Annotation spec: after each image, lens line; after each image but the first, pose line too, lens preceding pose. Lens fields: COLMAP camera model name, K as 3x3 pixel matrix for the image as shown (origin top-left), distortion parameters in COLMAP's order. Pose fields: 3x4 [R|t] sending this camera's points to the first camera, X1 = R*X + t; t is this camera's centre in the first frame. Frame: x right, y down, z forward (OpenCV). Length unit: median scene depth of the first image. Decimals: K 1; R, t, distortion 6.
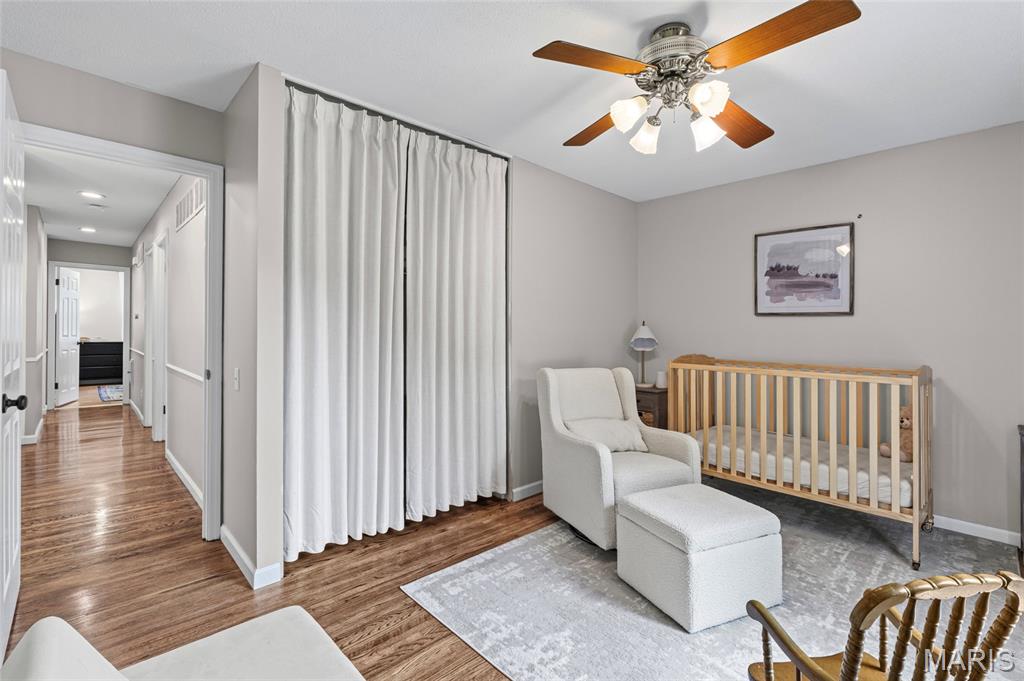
lens RADIAL K [[457.6, 0, 511.6], [0, 457.6, 332.9], [0, 0, 1]] dist [-0.001986, 0.000996]
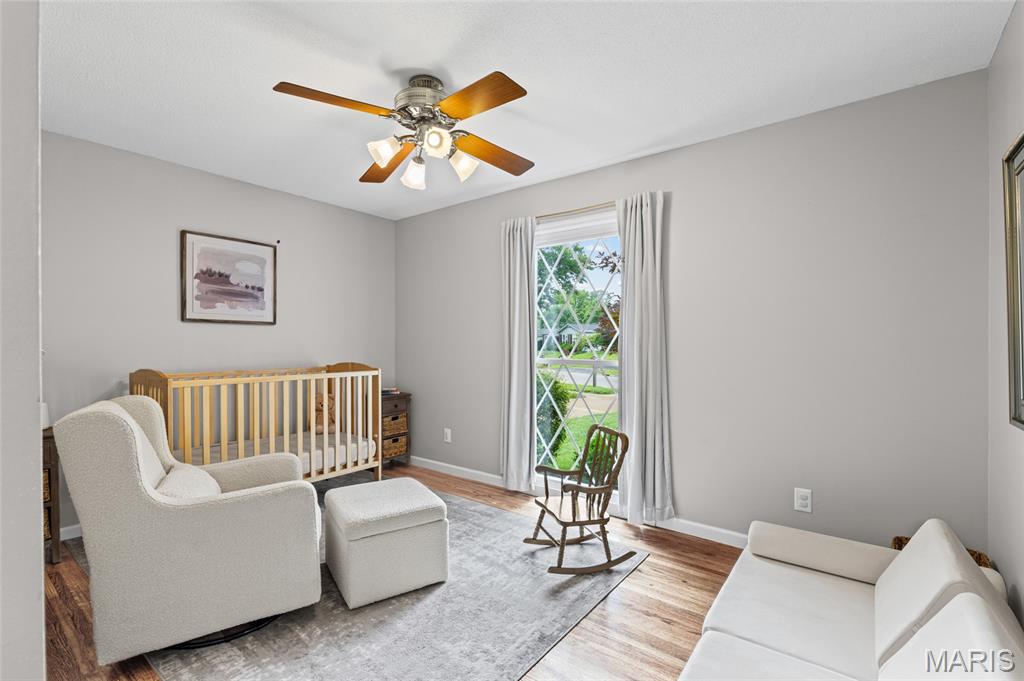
lens RADIAL K [[457.6, 0, 512.3], [0, 457.6, 338.9], [0, 0, 1]] dist [-0.001986, 0.000996]
pose [[-0.141046, -0.006844, 0.989979, -0.481035], [0.003501, 0.999966, 0.007412, -0.009167], [-0.989997, 0.004511, -0.141017, 0.545978]]
